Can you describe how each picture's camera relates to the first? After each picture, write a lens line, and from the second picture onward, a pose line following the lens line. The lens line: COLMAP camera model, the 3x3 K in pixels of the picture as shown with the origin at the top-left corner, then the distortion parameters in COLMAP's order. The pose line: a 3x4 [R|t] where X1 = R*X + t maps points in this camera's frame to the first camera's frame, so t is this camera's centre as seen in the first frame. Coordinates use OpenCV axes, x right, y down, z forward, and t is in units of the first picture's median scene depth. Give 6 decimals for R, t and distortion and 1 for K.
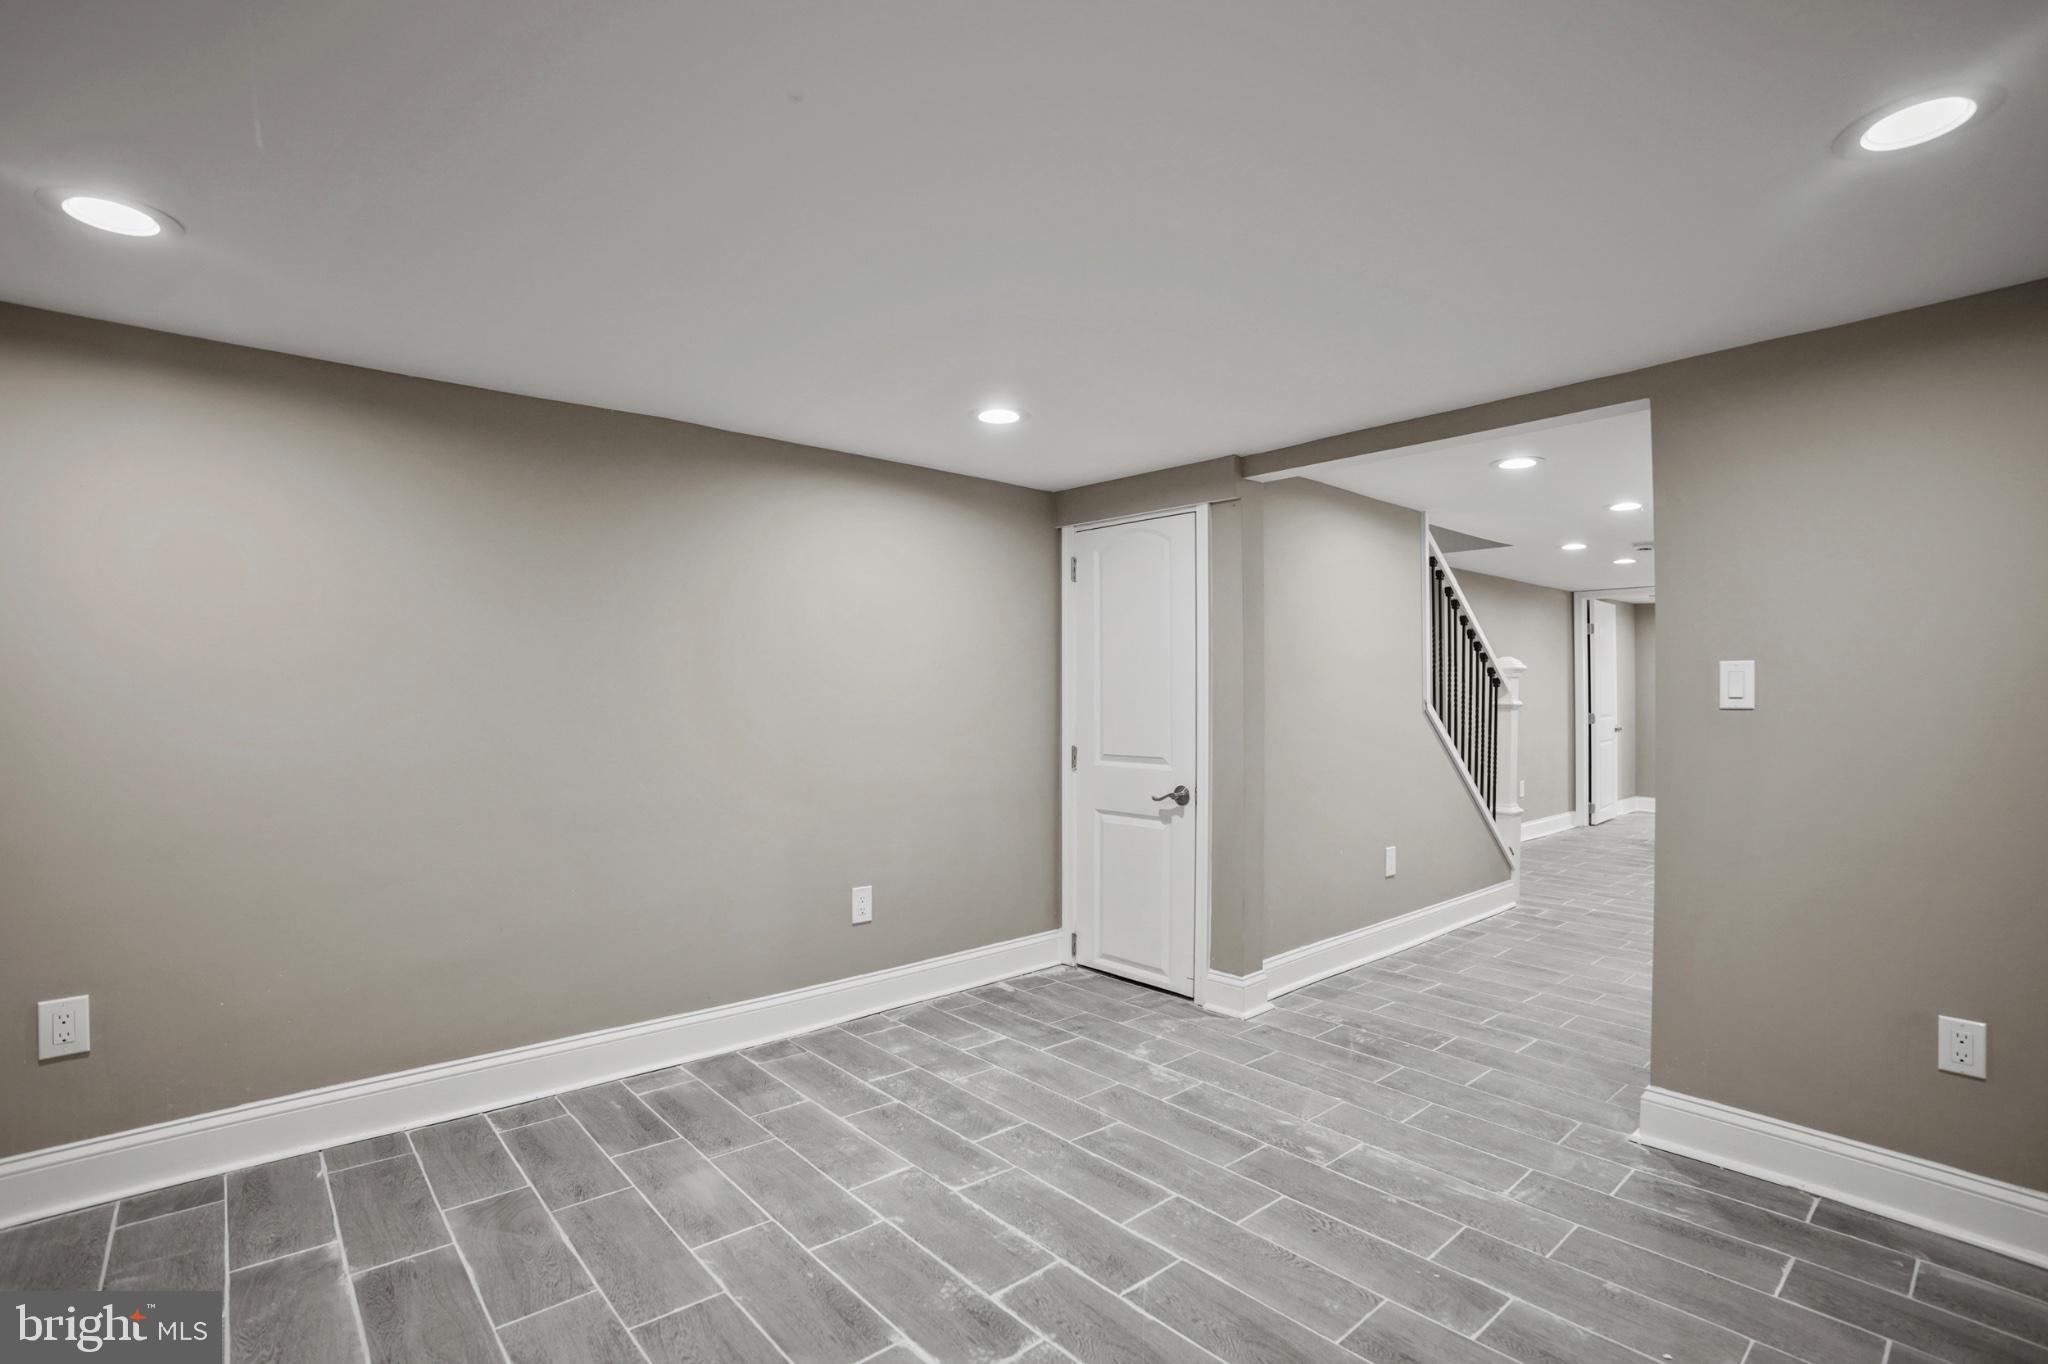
lens RADIAL K [[956.5, 0, 1017.0], [0, 956.5, 682.4], [0, 0, 1]] dist [-0.073259, 0.031263]
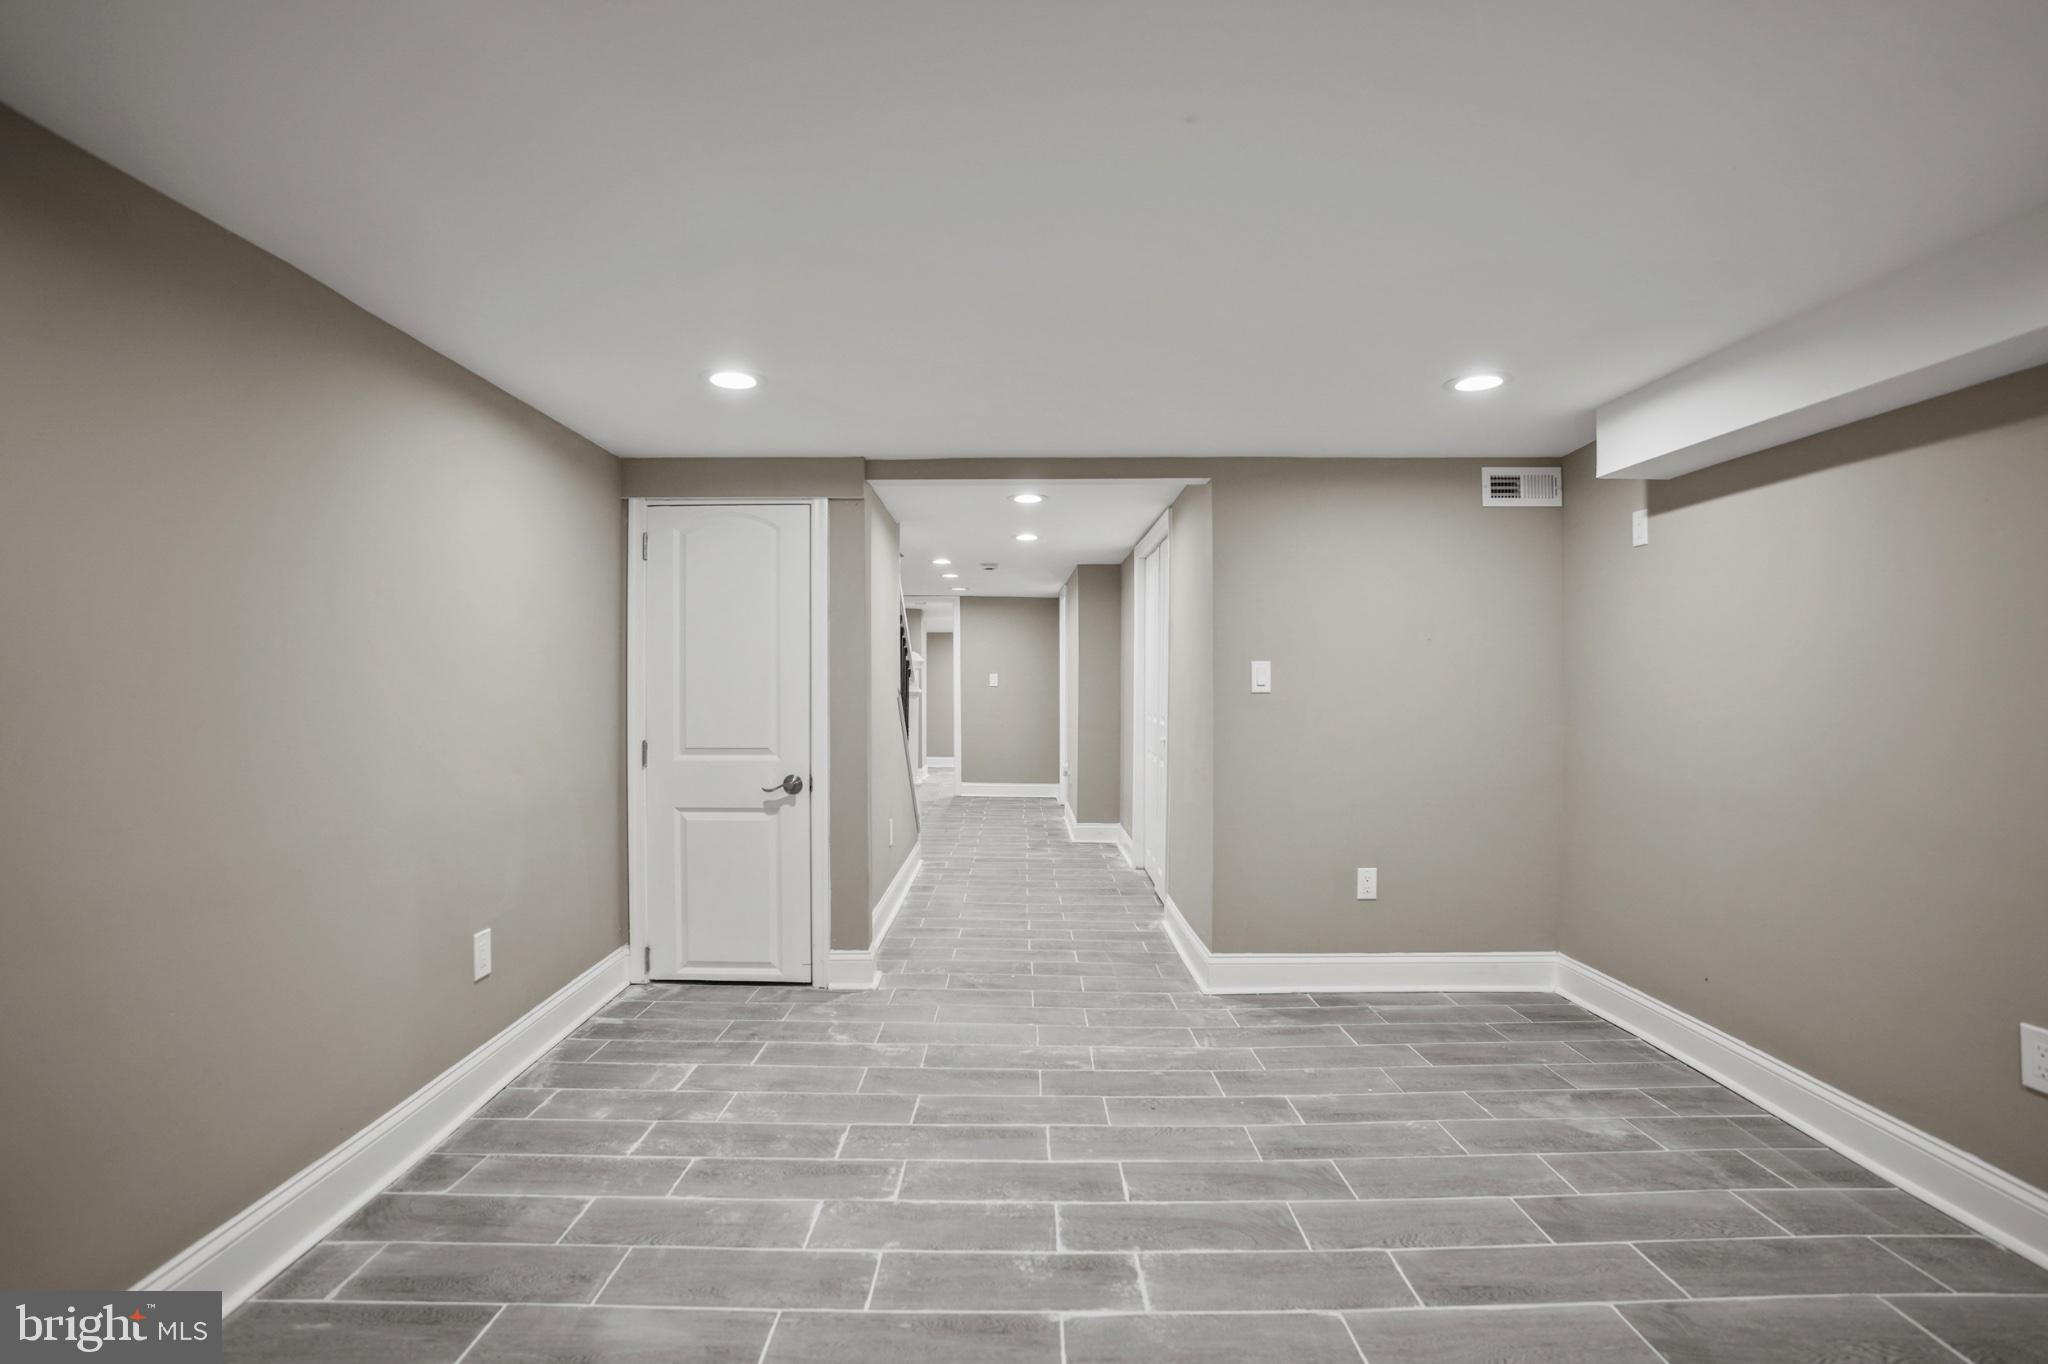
lens RADIAL K [[956.5, 0, 1017.0], [0, 956.5, 682.4], [0, 0, 1]] dist [-0.073259, 0.031263]
pose [[0.656574, 0.003187, 0.754255, -0.569131], [-0.015572, 0.999835, 0.009331, -0.002575], [-0.754101, -0.017871, 0.656515, 0.223123]]
